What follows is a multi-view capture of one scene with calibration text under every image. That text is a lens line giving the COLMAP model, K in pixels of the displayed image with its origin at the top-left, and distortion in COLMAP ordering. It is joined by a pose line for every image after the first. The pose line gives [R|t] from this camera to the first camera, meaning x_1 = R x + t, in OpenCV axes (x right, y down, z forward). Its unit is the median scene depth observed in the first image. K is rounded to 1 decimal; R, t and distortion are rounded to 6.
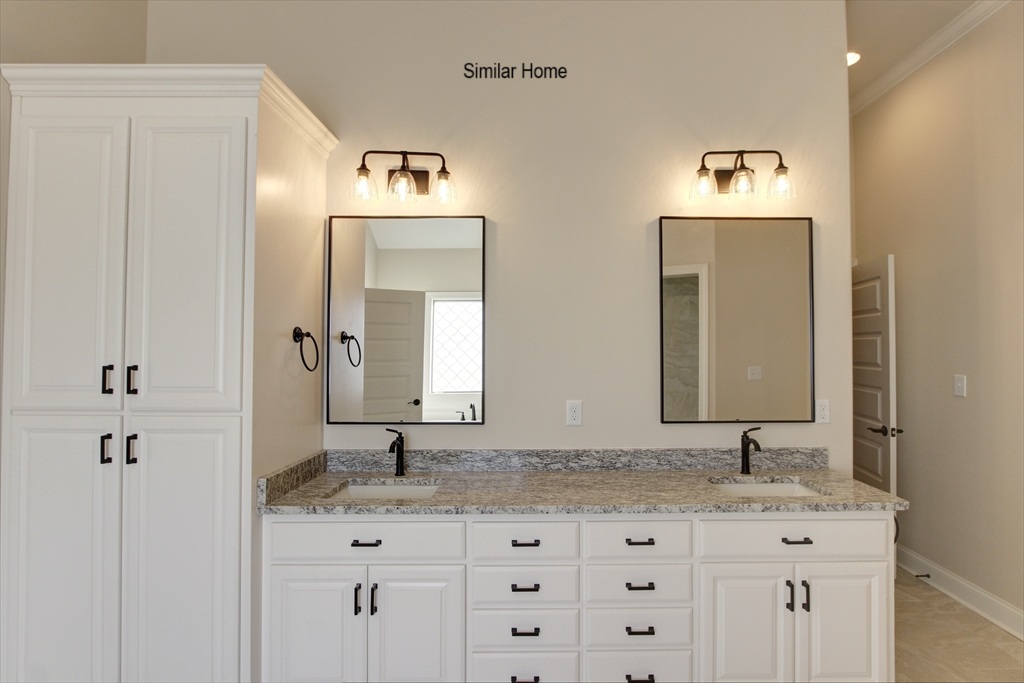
lens RADIAL K [[470.2, 0, 512.8], [0, 470.2, 343.7], [0, 0, 1]] dist [-0.017838, -0.000107]
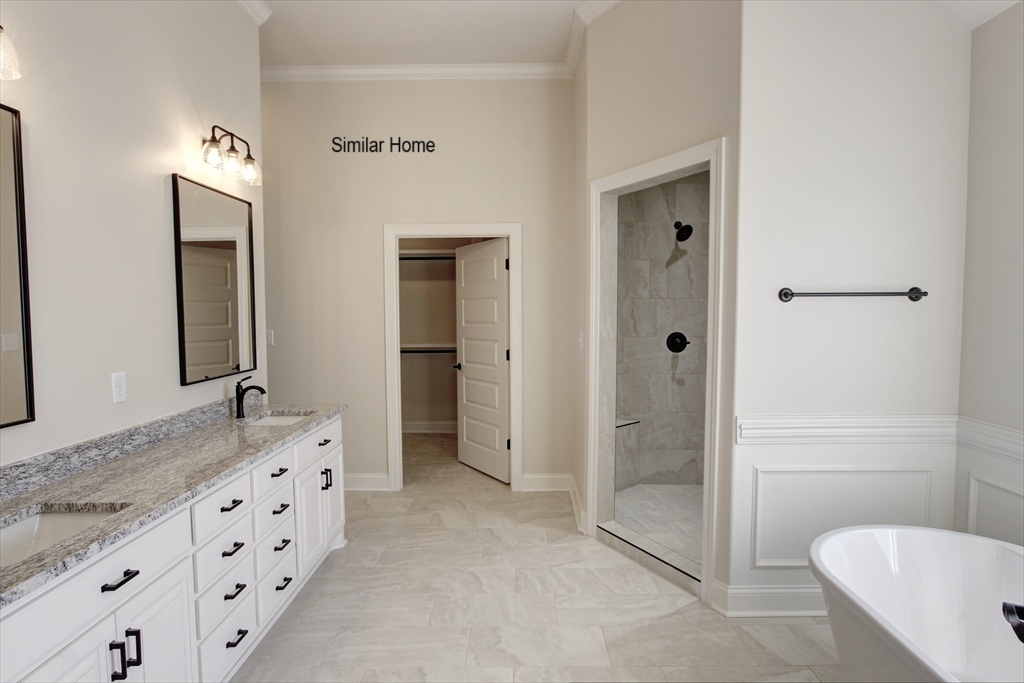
lens RADIAL K [[470.2, 0, 514.2], [0, 470.2, 337.4], [0, 0, 1]] dist [-0.017838, -0.000107]
pose [[0.106614, -0.060621, 0.992451, -0.613584], [-0.002516, 0.998120, 0.061237, 0.005609], [-0.994297, -0.009026, 0.106261, 0.214152]]
